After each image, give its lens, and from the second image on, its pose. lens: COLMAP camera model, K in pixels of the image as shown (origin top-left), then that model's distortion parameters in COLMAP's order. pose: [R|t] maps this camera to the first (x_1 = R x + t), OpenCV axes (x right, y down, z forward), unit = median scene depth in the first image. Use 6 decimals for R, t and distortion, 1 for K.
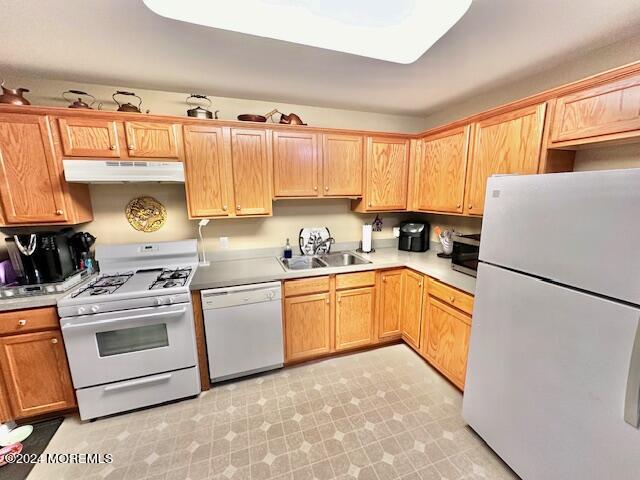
lens RADIAL K [[255.3, 0, 320.0], [0, 255.3, 240.0], [0, 0, 1]] dist [-0.003092, -0.000257]
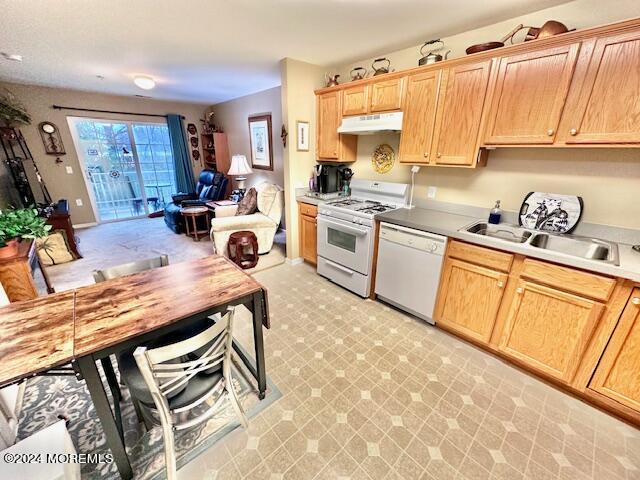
lens RADIAL K [[255.3, 0, 320.0], [0, 255.3, 240.0], [0, 0, 1]] dist [-0.003092, -0.000257]
pose [[0.412008, 0.315144, -0.854947, 0.472267], [-0.183211, 0.947774, 0.261070, 0.011772], [0.892571, 0.049073, 0.448228, 0.171105]]
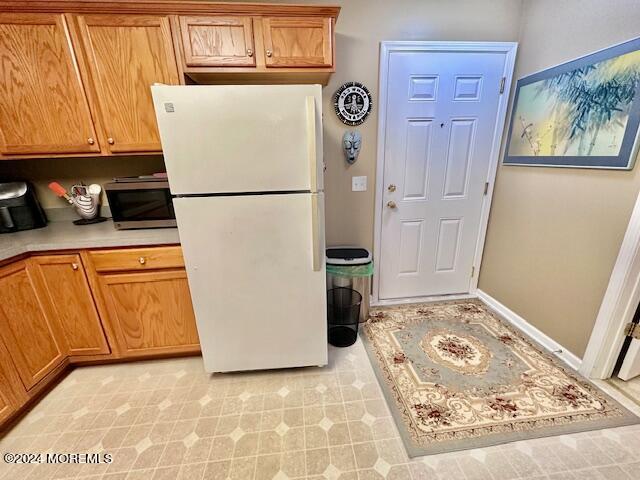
lens RADIAL K [[264.6, 0, 320.0], [0, 264.6, 240.0], [0, 0, 1]] dist [-0.002688, 0.000157]
pose [[0.215472, -0.290567, 0.932278, -0.088981], [0.200835, 0.947481, 0.248888, 0.074515], [-0.955634, 0.133605, 0.262512, 0.249767]]
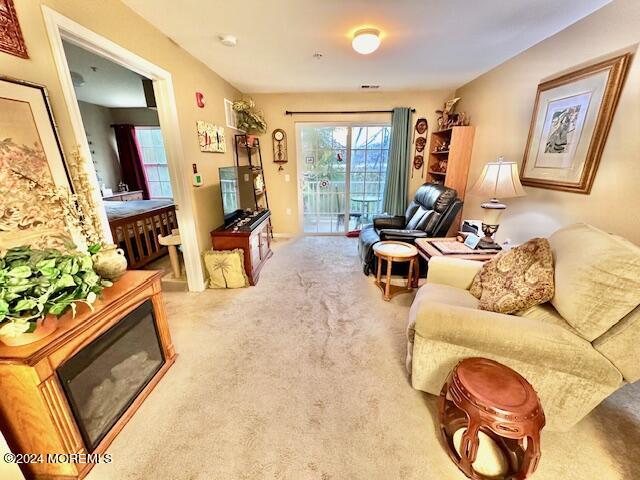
lens RADIAL K [[255.3, 0, 320.0], [0, 255.3, 240.0], [0, 0, 1]] dist [-0.003092, -0.000257]
pose [[-0.351015, 0.290035, -0.890319, -0.586083], [-0.161519, 0.917813, 0.362672, 0.069743], [0.922334, 0.271107, -0.275320, 0.169479]]
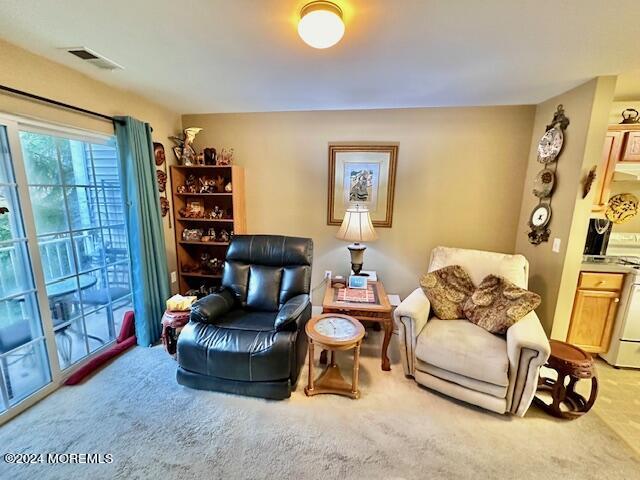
lens RADIAL K [[255.3, 0, 320.0], [0, 255.3, 240.0], [0, 0, 1]] dist [-0.003092, -0.000257]
pose [[0.890959, 0.102724, -0.442312, -1.529407], [-0.103914, 0.994351, 0.021616, 0.177701], [0.442034, 0.026704, 0.896601, -0.717857]]
